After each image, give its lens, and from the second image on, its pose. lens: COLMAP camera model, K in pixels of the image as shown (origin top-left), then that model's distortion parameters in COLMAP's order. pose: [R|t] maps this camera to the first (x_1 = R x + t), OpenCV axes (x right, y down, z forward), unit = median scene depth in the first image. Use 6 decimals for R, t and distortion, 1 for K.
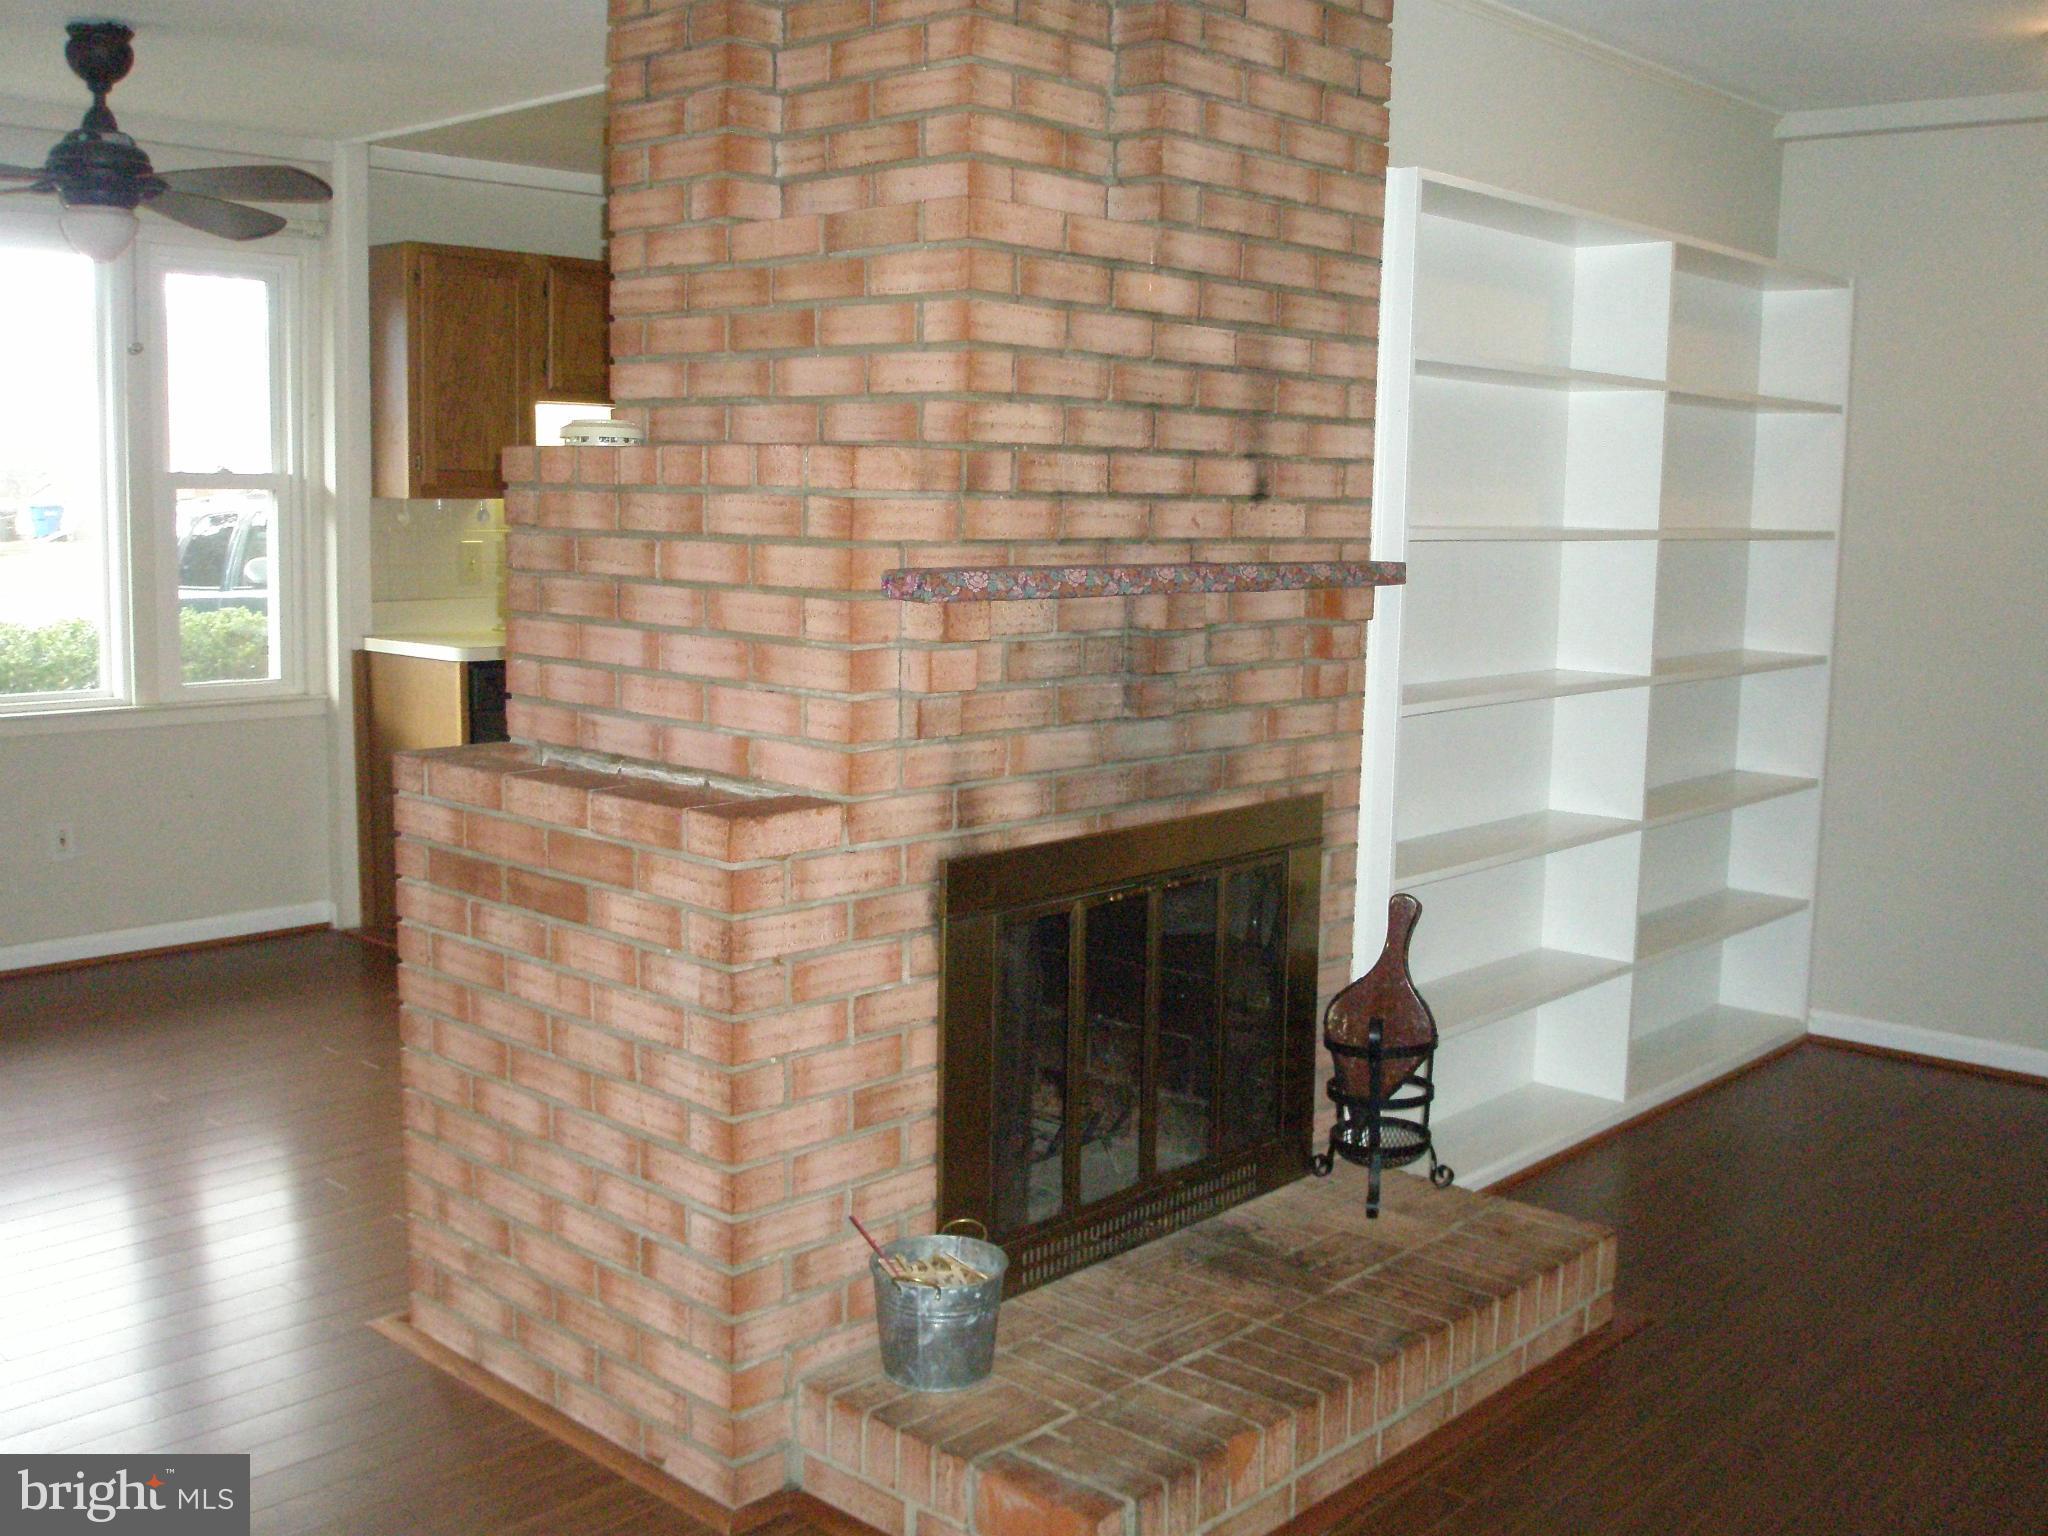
lens RADIAL K [[2058.9, 0, 1025.4], [0, 2058.9, 761.4], [0, 0, 1]] dist [-0.087055, 0.000000]
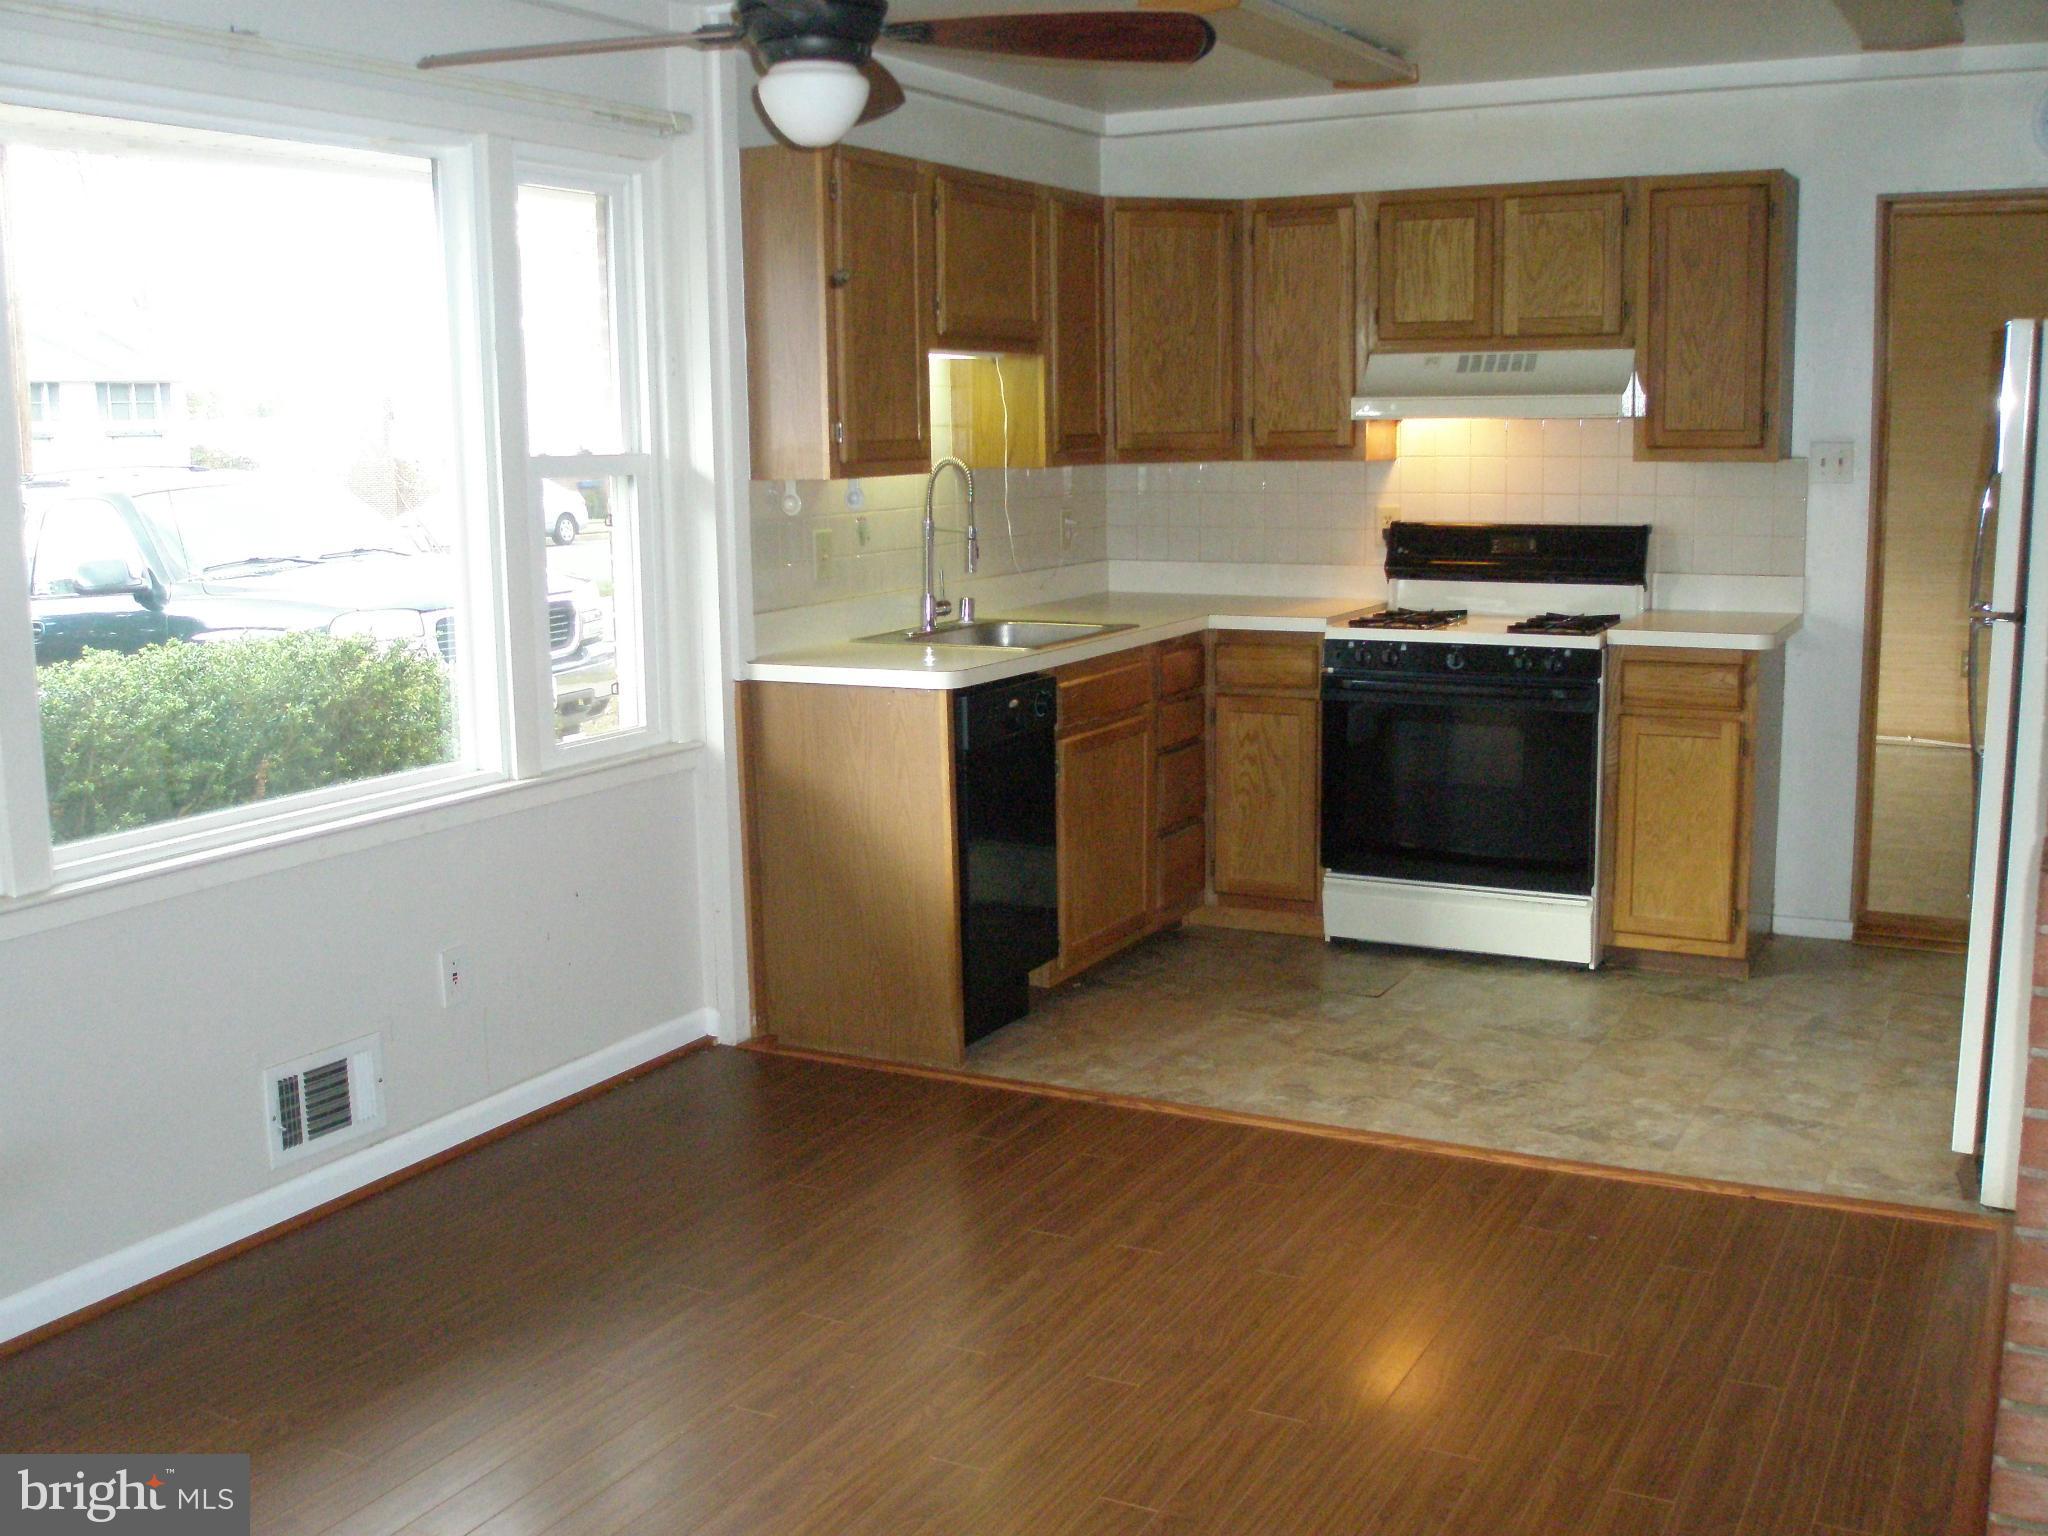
lens RADIAL K [[2058.9, 0, 1032.9], [0, 2058.9, 761.1], [0, 0, 1]] dist [-0.087055, 0.000000]
pose [[0.964714, -0.075696, 0.252184, -0.305263], [0.067309, 0.996859, 0.041733, -0.036002], [-0.254551, -0.023286, 0.966779, 0.164771]]
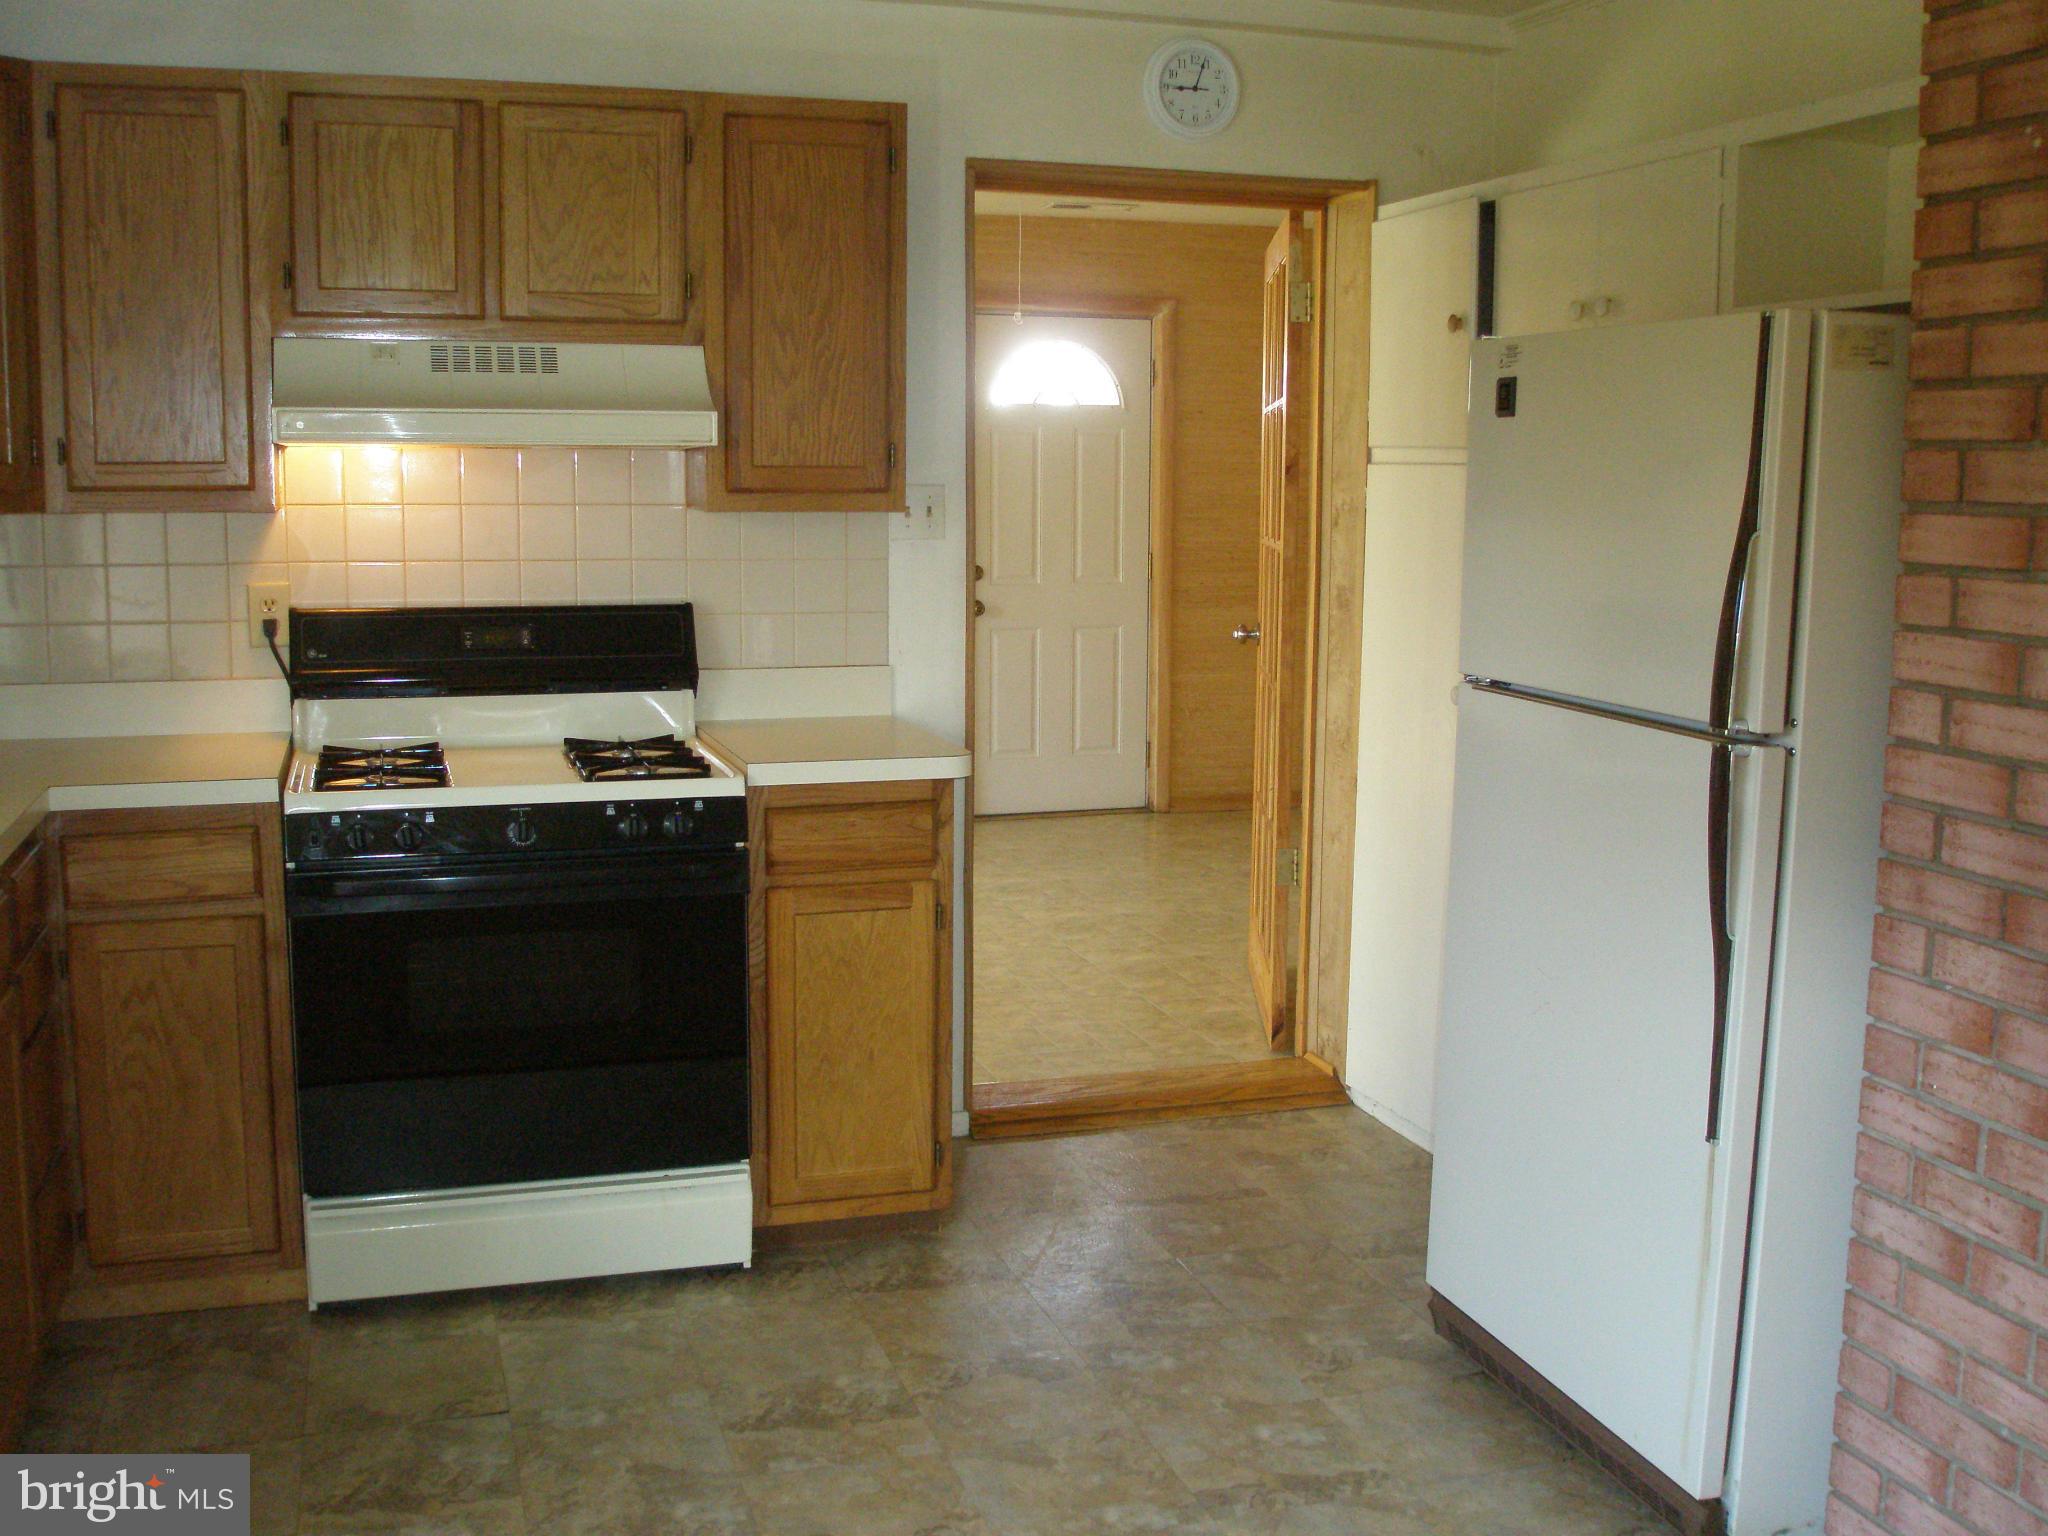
lens RADIAL K [[2058.9, 0, 1027.6], [0, 2058.9, 760.7], [0, 0, 1]] dist [-0.087055, 0.000000]
pose [[0.487094, -0.137704, 0.862425, -0.307033], [0.112684, 0.989146, 0.094295, -0.071420], [-0.866049, 0.051251, 0.497324, 0.464010]]
